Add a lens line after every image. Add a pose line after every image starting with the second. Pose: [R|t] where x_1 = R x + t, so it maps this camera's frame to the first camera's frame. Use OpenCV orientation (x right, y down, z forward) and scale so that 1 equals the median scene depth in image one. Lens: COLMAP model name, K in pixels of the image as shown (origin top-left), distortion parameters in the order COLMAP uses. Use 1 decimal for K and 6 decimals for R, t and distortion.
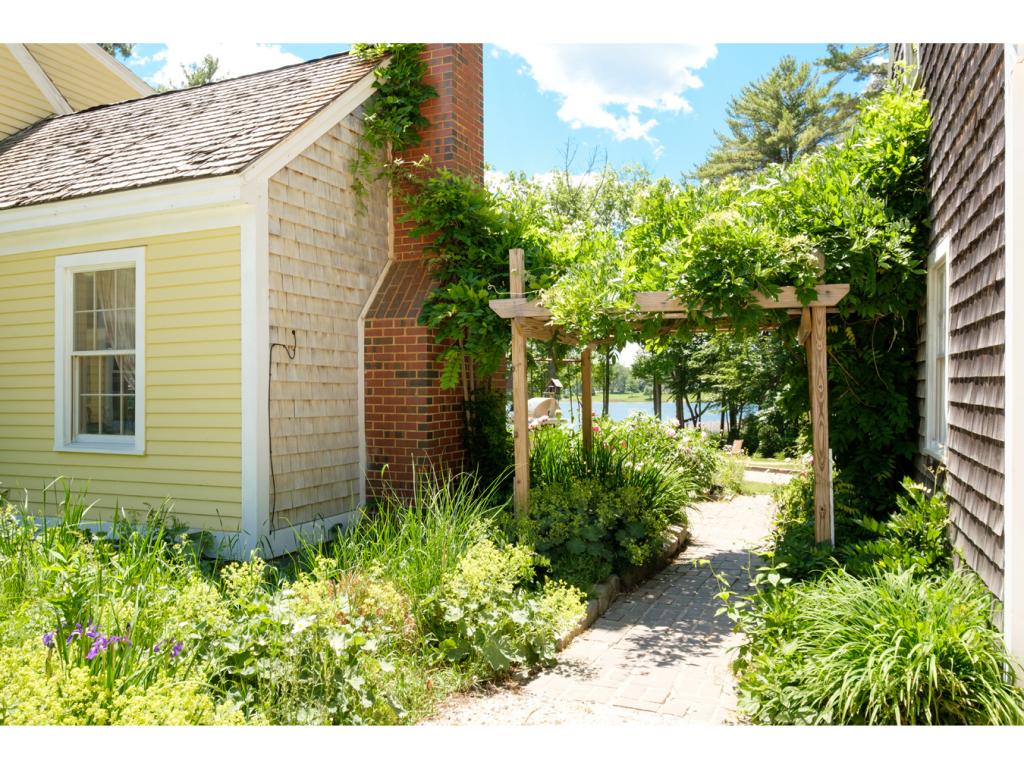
lens RADIAL K [[761.5, 0, 512.0], [0, 761.5, 384.0], [0, 0, 1]] dist [0.000721, -0.000016]
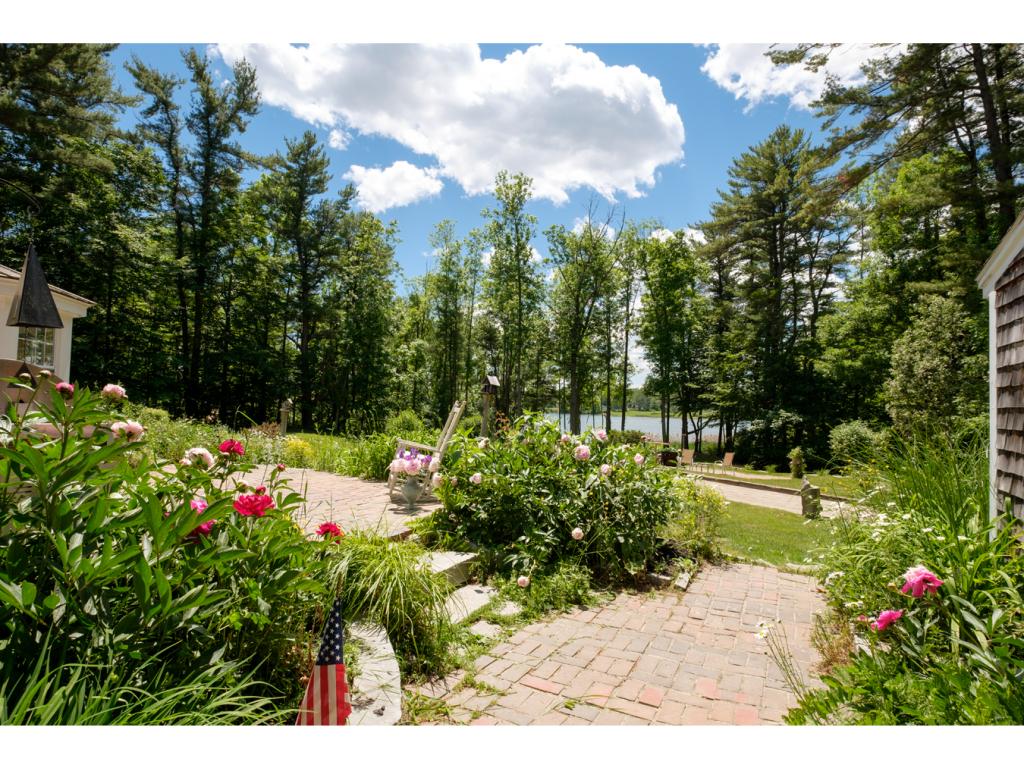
lens RADIAL K [[558.8, 0, 512.0], [0, 558.8, 384.0], [0, 0, 1]] dist [-0.000157, 0.000069]
pose [[0.995234, 0.026421, -0.093866, 0.039782], [-0.029188, 0.999175, -0.028225, 0.005383], [0.093043, 0.030830, 0.995185, 0.119437]]
